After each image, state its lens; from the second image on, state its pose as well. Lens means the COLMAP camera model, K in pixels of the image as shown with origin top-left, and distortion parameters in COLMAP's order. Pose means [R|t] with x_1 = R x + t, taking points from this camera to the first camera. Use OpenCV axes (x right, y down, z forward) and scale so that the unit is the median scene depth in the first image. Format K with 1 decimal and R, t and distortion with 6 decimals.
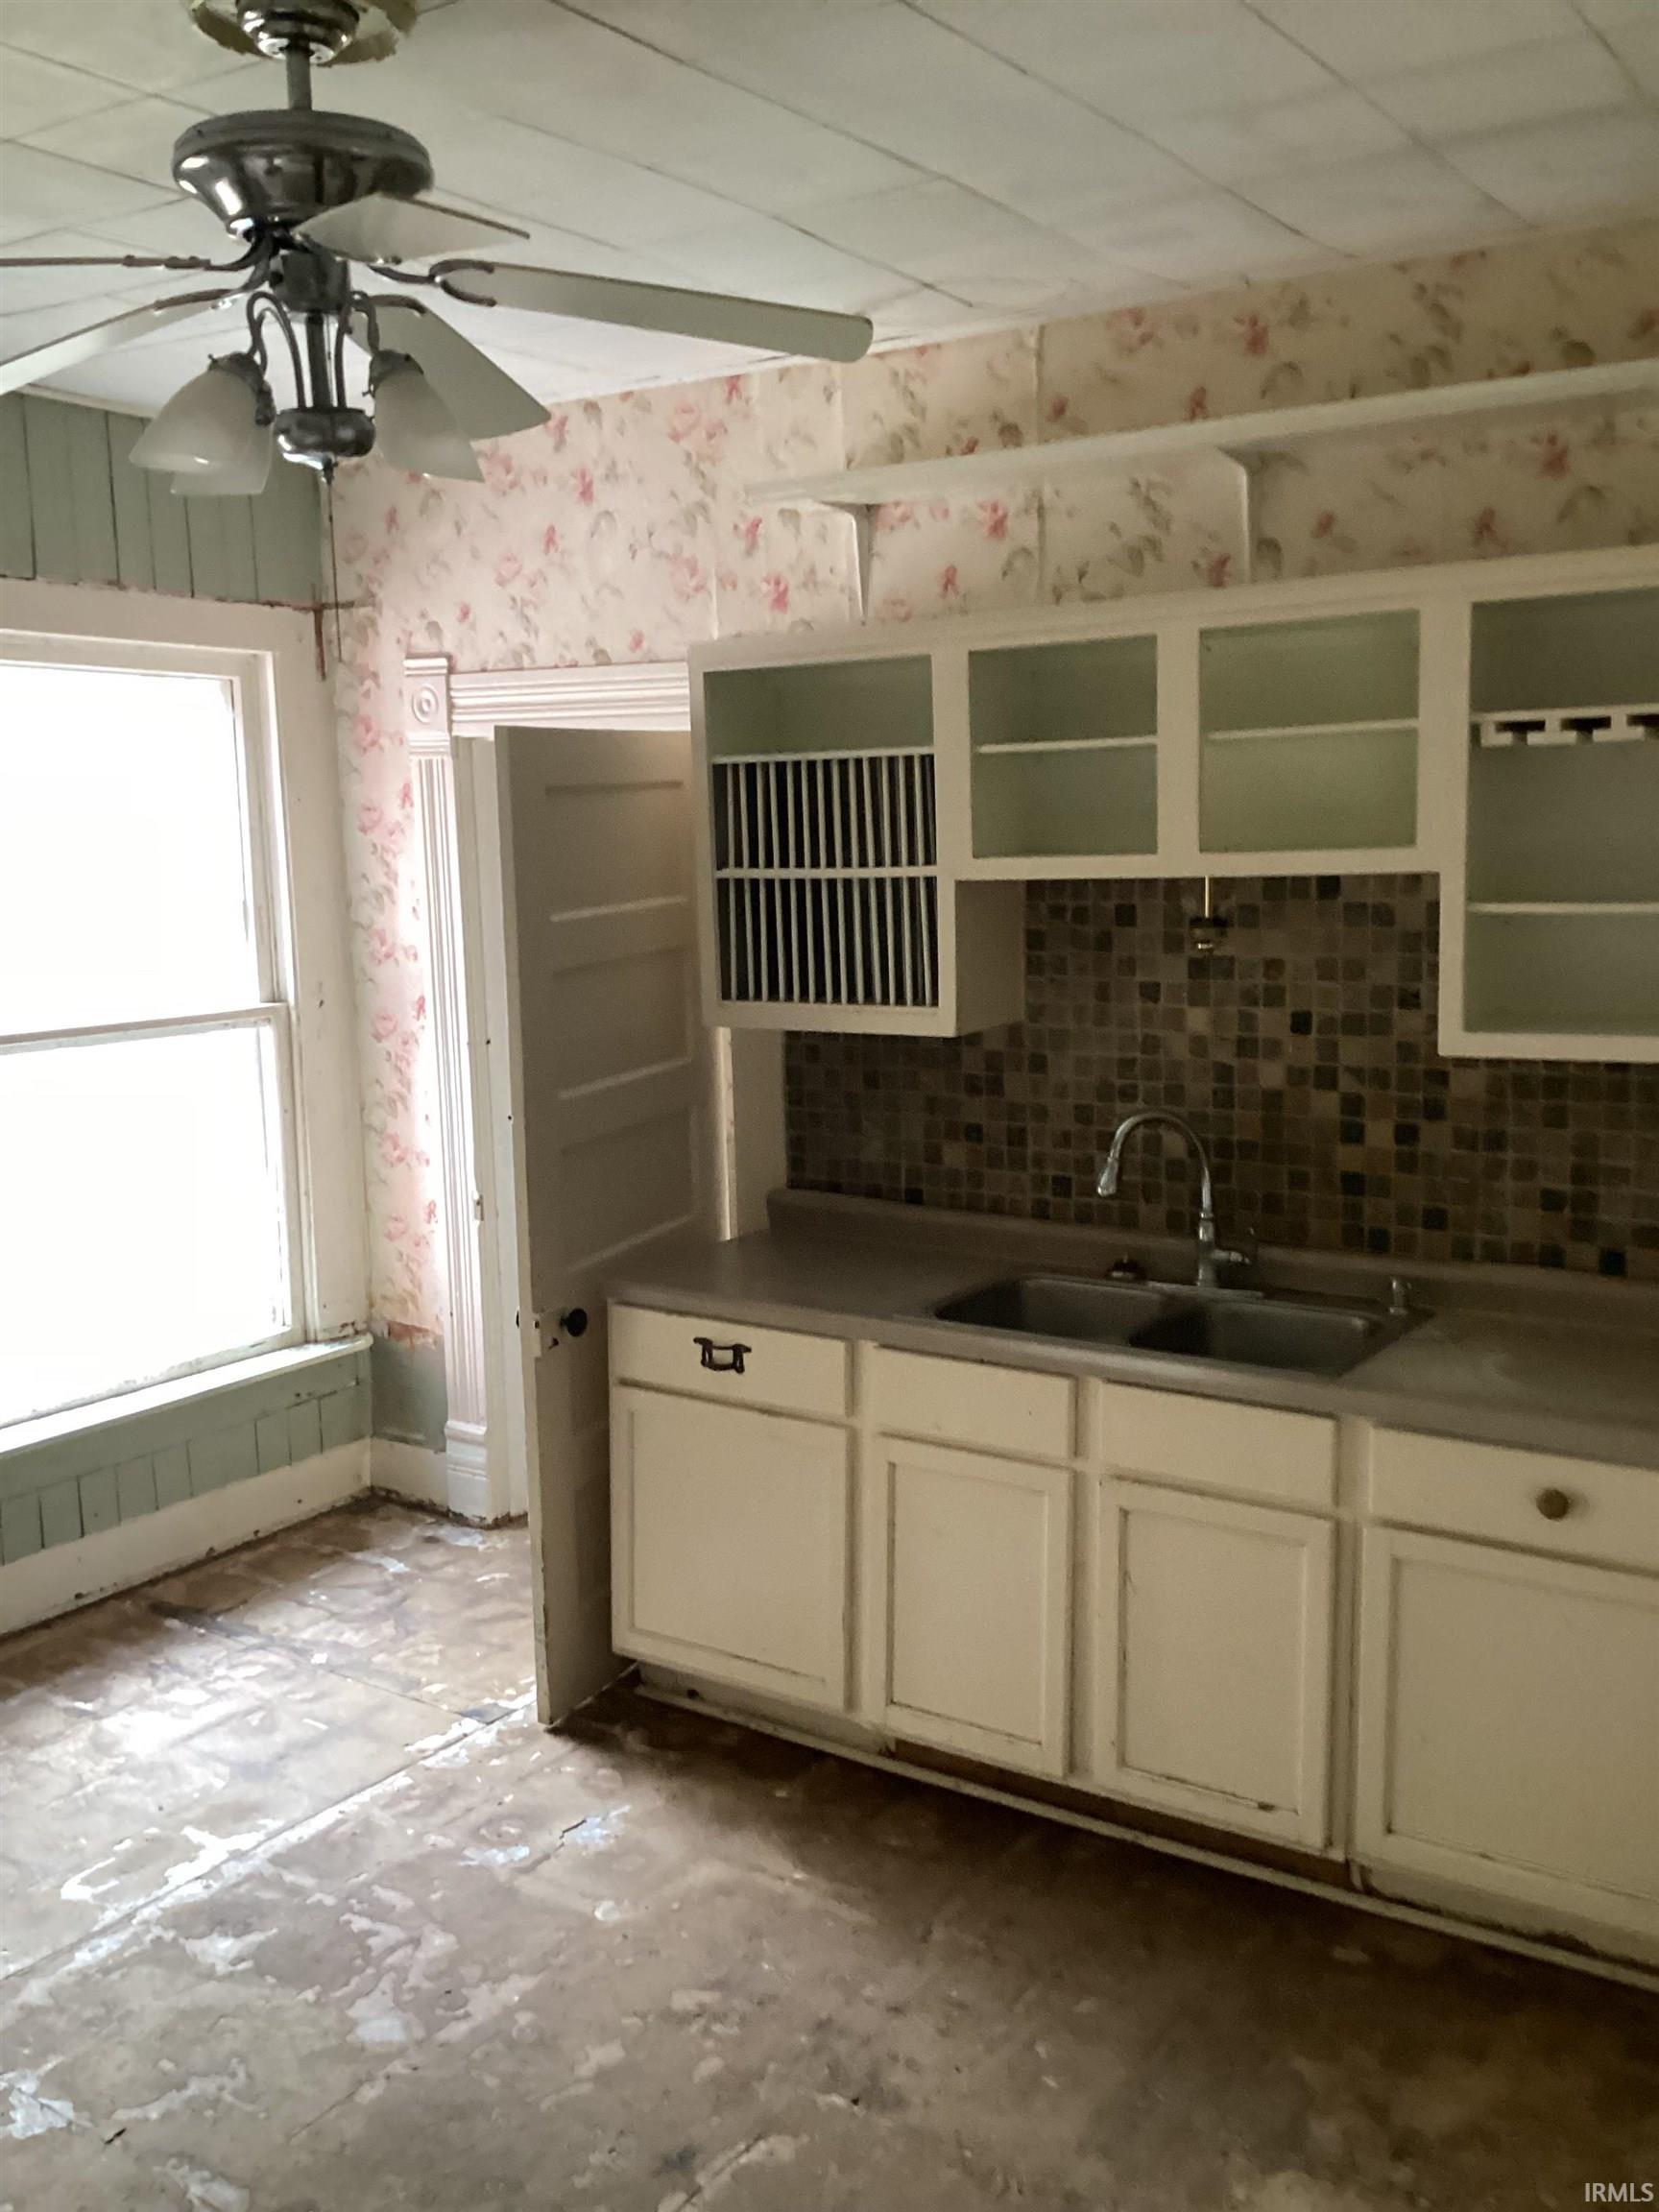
lens RADIAL K [[2005.1, 0, 831.0], [0, 2005.1, 1106.6], [0, 0, 1]] dist [0.091015, -0.160990]
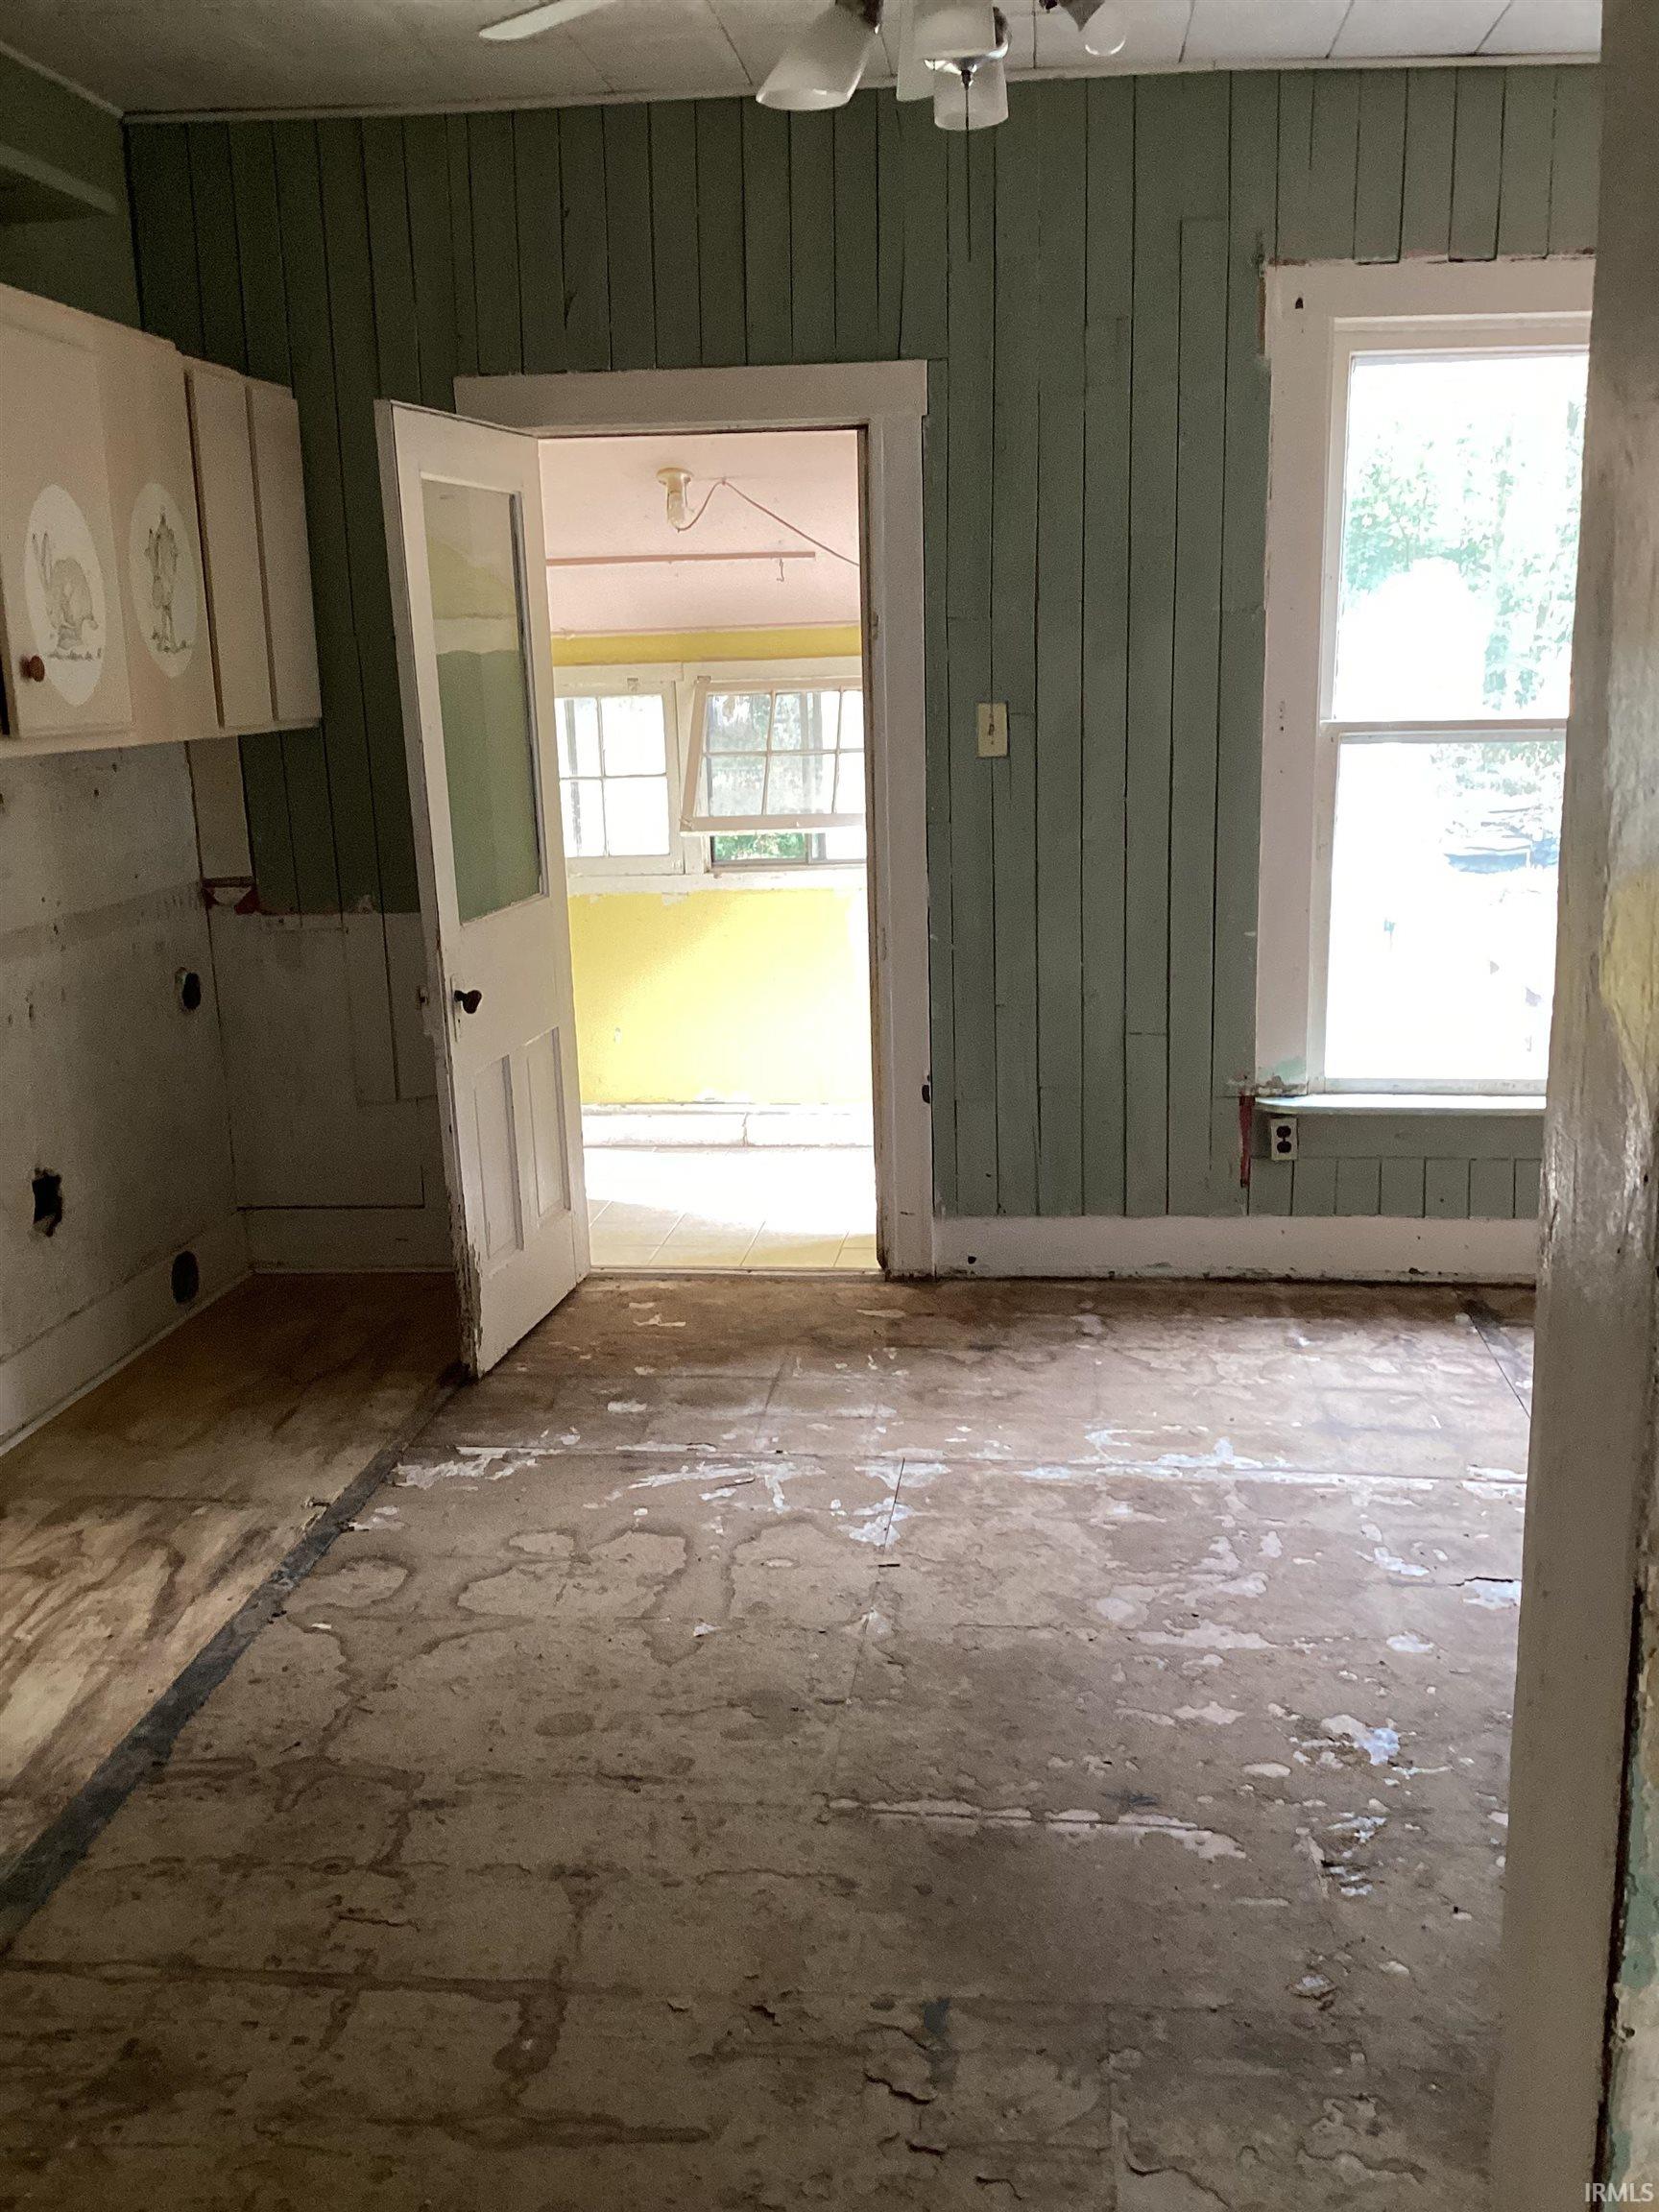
lens RADIAL K [[2005.1, 0, 829.1], [0, 2005.1, 1111.0], [0, 0, 1]] dist [0.091015, -0.160990]
pose [[0.470865, 0.195593, -0.860250, 0.494165], [-0.116861, 0.980349, 0.158934, 0.036301], [0.874431, 0.025693, 0.484469, 0.290711]]
